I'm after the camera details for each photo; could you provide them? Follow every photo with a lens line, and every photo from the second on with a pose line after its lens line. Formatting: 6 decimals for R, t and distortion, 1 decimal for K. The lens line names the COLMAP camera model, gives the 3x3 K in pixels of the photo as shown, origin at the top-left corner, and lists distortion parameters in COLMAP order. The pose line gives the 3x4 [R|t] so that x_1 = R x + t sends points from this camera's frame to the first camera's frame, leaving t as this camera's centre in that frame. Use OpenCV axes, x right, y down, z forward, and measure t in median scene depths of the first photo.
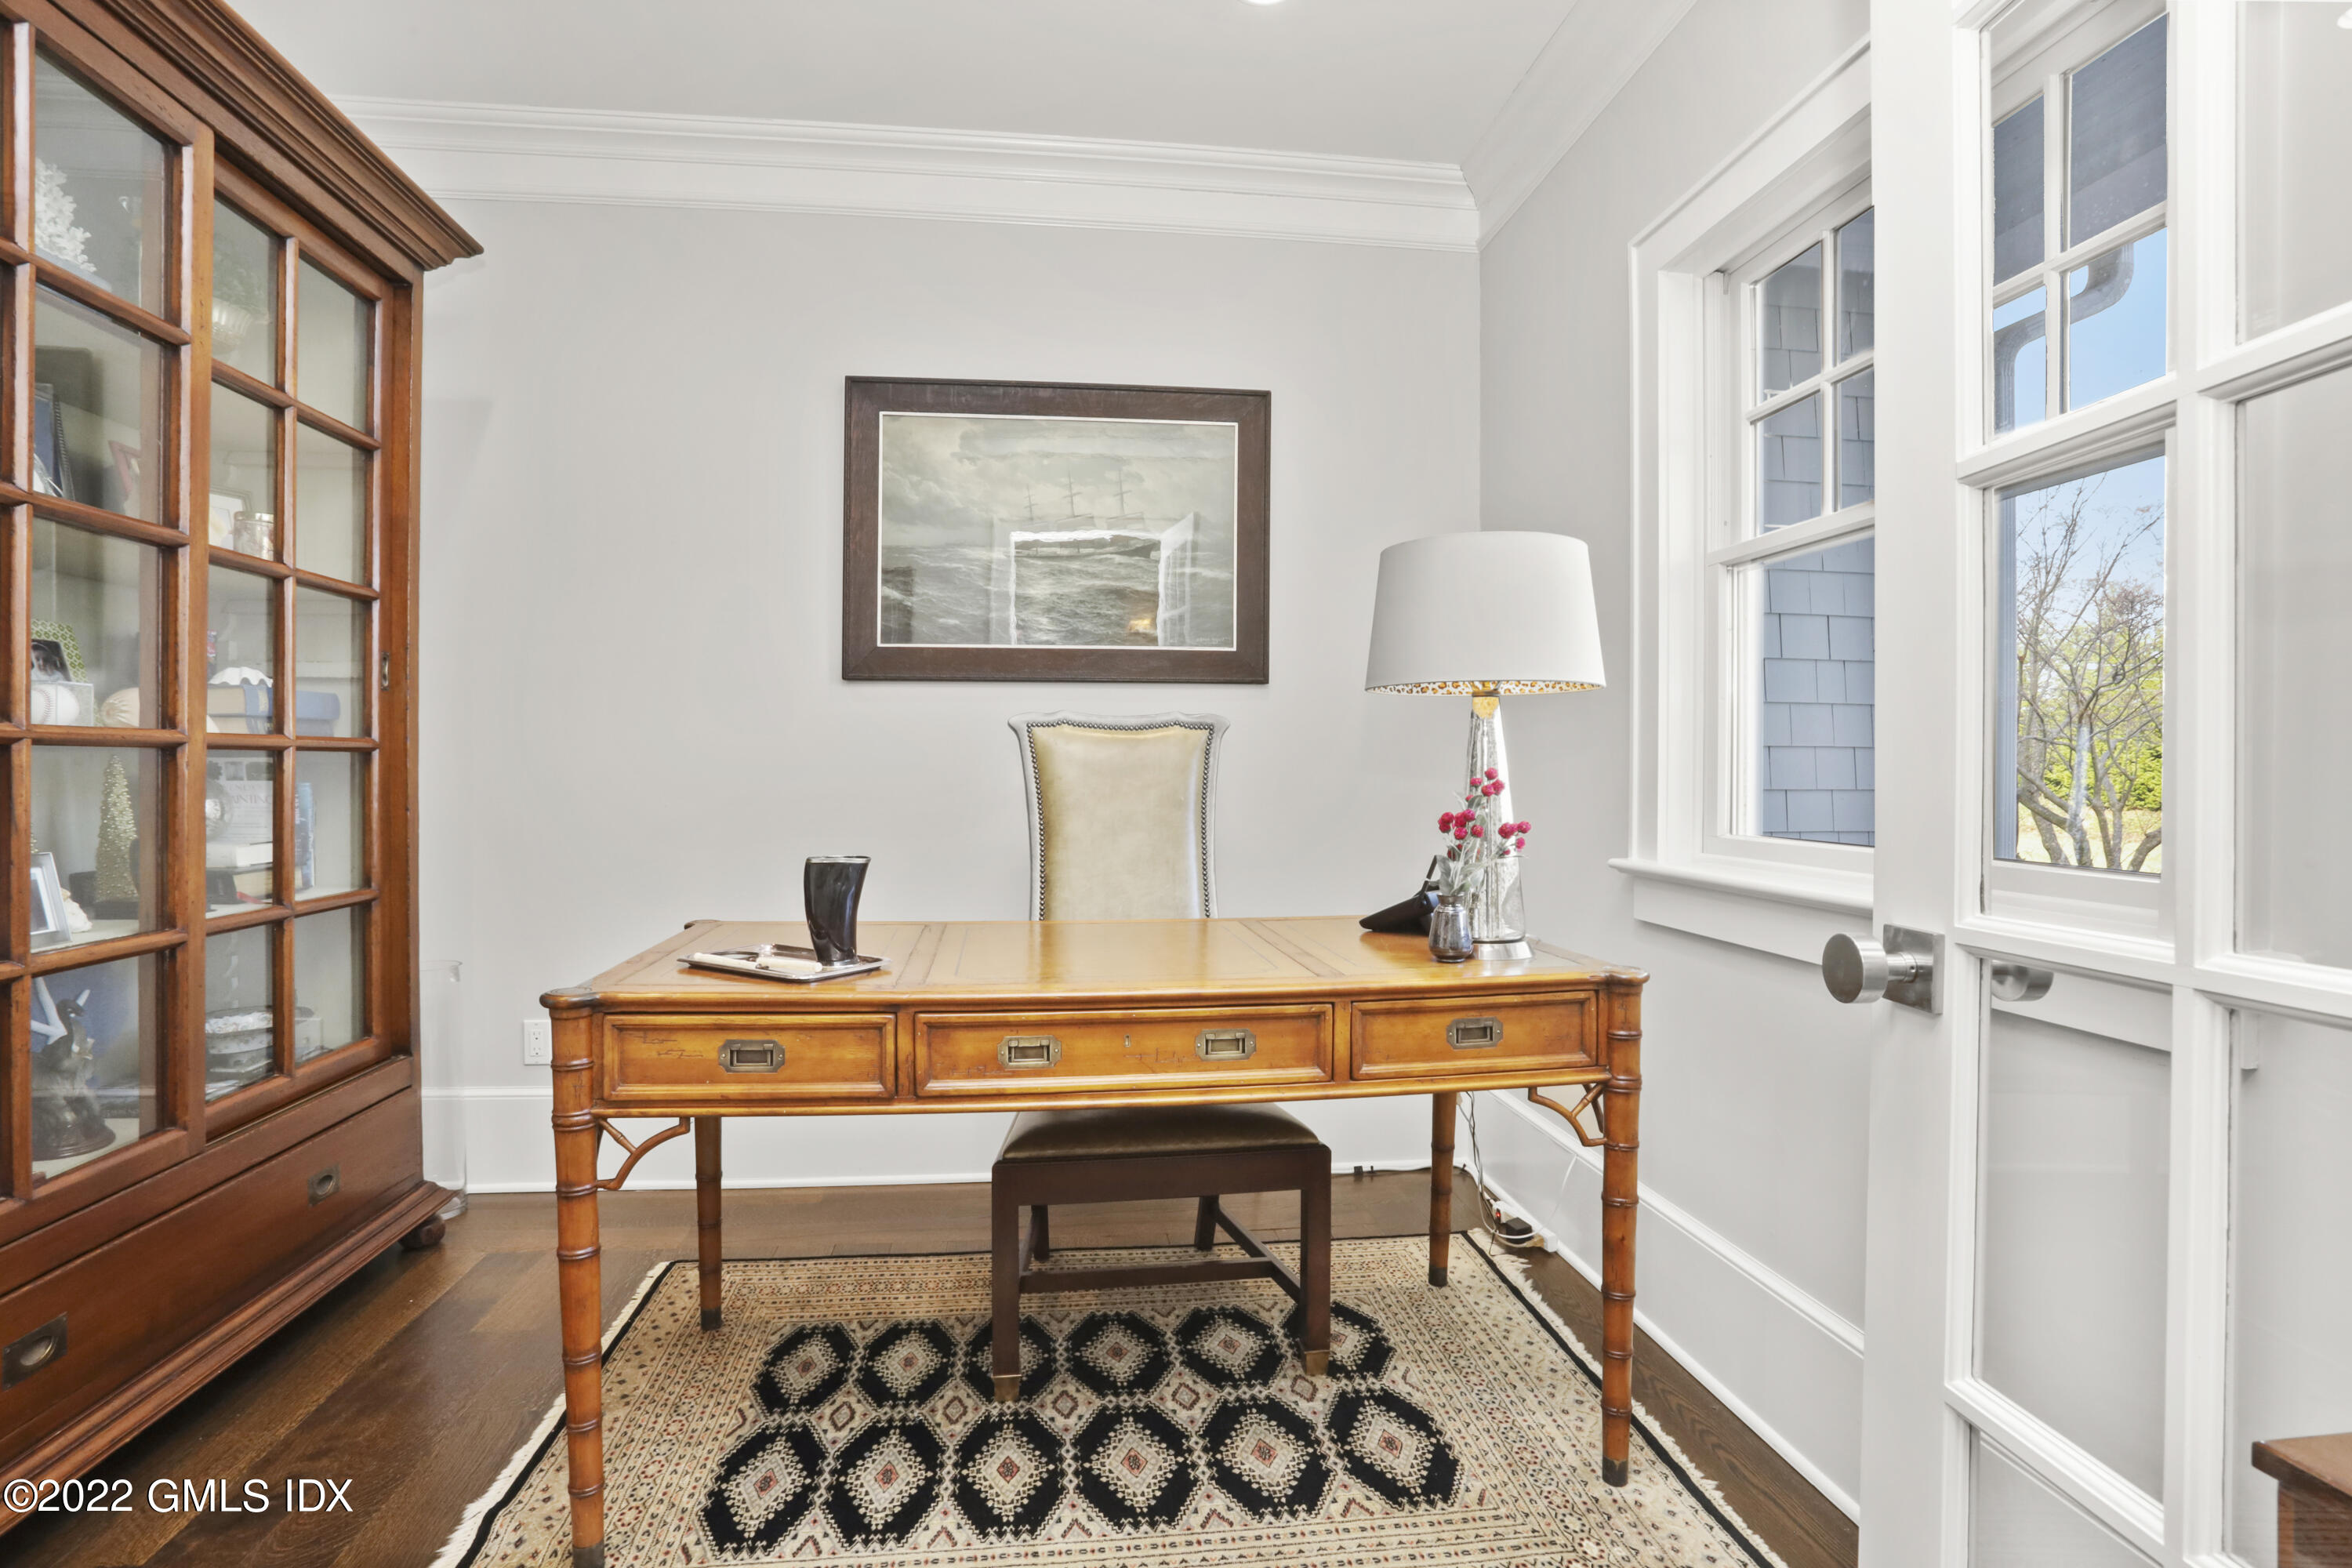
lens RADIAL K [[1143.5, 0, 1173.2], [0, 1143.5, 773.8], [0, 0, 1]] dist [-0.023968, 0.000638]
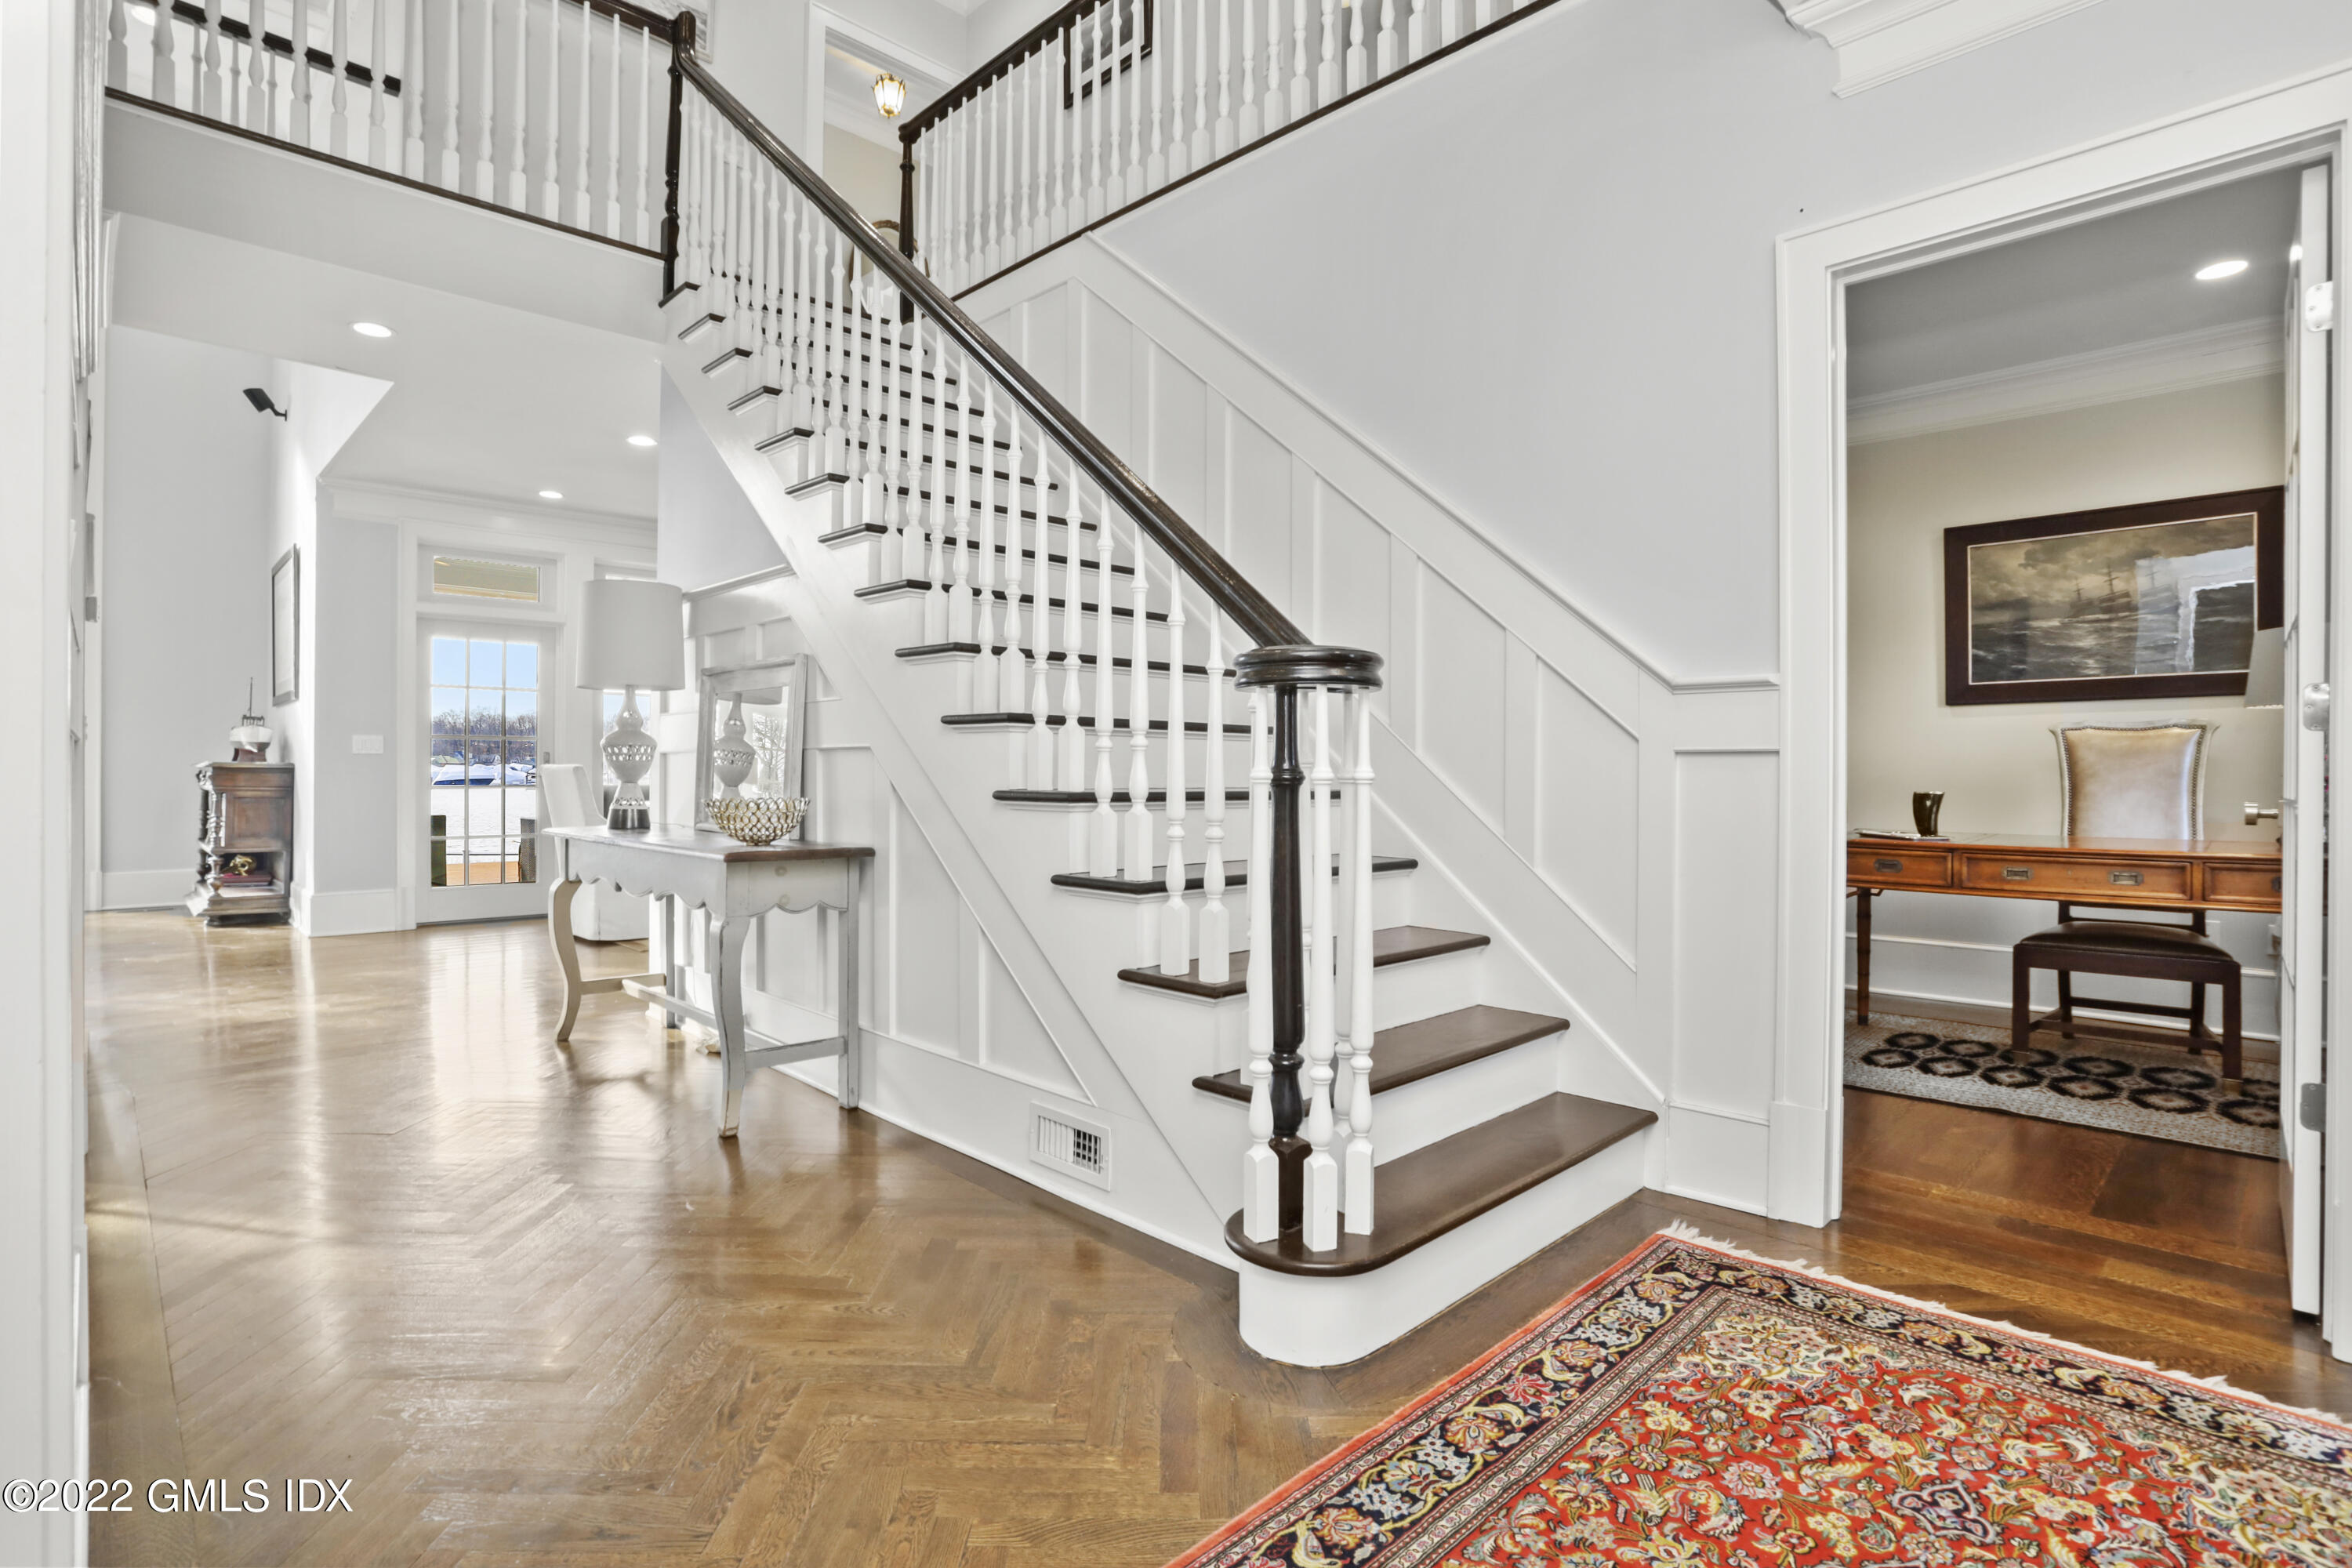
lens RADIAL K [[1143.5, 0, 1173.2], [0, 1143.5, 773.8], [0, 0, 1]] dist [-0.023968, 0.000638]
pose [[0.609069, -0.002433, -0.793113, 0.358626], [0.000469, 0.999996, -0.002707, 0.025275], [0.793117, 0.001276, 0.609068, -0.976120]]
